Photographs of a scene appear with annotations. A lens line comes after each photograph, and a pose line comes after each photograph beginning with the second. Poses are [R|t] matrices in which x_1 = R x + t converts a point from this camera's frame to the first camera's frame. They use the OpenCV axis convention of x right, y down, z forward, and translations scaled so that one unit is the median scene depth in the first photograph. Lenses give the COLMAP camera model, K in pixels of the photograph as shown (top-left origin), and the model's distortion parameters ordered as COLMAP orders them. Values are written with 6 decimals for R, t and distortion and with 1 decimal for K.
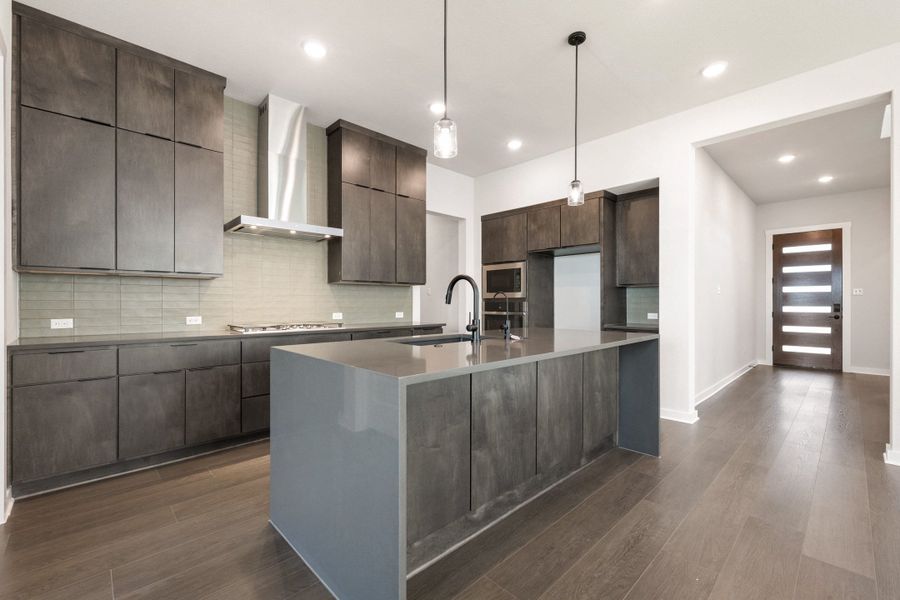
lens RADIAL K [[375.9, 0, 446.6], [0, 375.9, 303.3], [0, 0, 1]] dist [-0.001630, -0.000615]
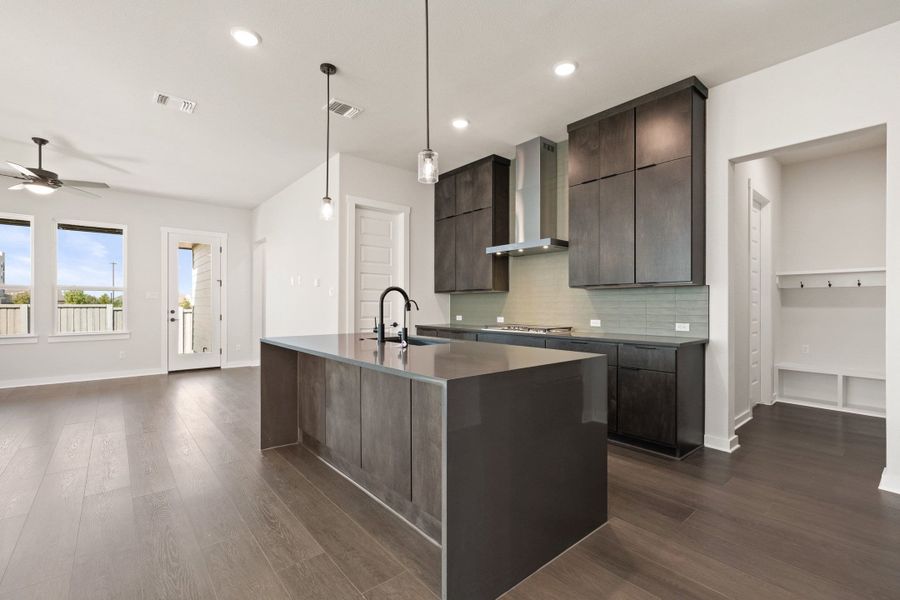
lens RADIAL K [[402.2, 0, 456.6], [0, 402.2, 305.2], [0, 0, 1]] dist [-0.007182, -0.001406]
pose [[-0.041224, -0.003723, -0.999143, 0.575440], [-0.007082, 0.999969, -0.003433, -0.005347], [0.999125, 0.006935, -0.041249, 0.547936]]
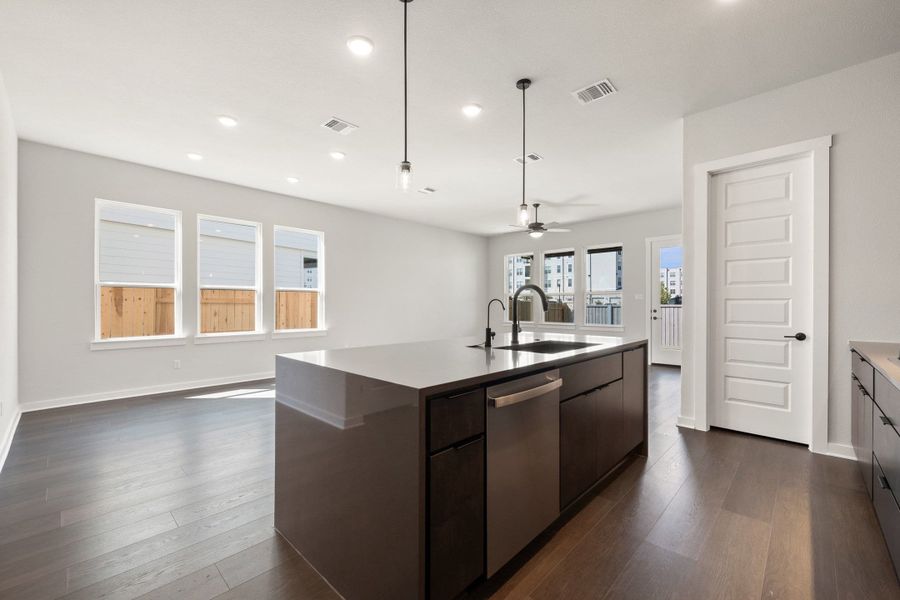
lens RADIAL K [[375.9, 0, 448.2], [0, 375.9, 303.9], [0, 0, 1]] dist [-0.001630, -0.000615]
pose [[-0.999015, -0.003992, -0.044200, 0.143748], [-0.004124, 0.999987, 0.002891, -0.008907], [0.044187, 0.003071, -0.999019, 0.913572]]
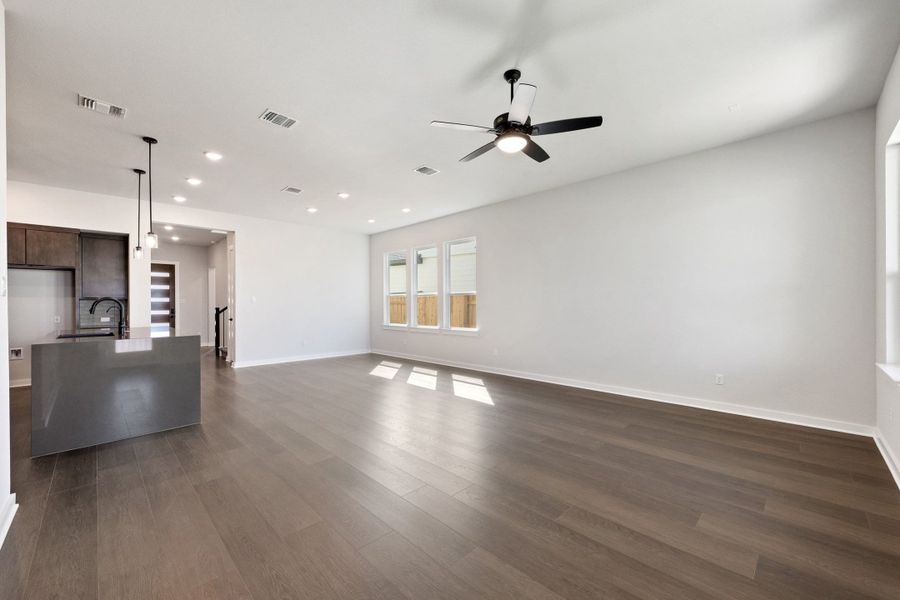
lens RADIAL K [[357.5, 0, 451.0], [0, 357.5, 302.8], [0, 0, 1]] dist [0.000994, -0.000892]
pose [[-0.024388, 0.002773, 0.999699, -0.750837], [0.009485, 0.999952, -0.002542, -0.011560], [-0.999658, 0.009420, -0.024413, -0.272867]]
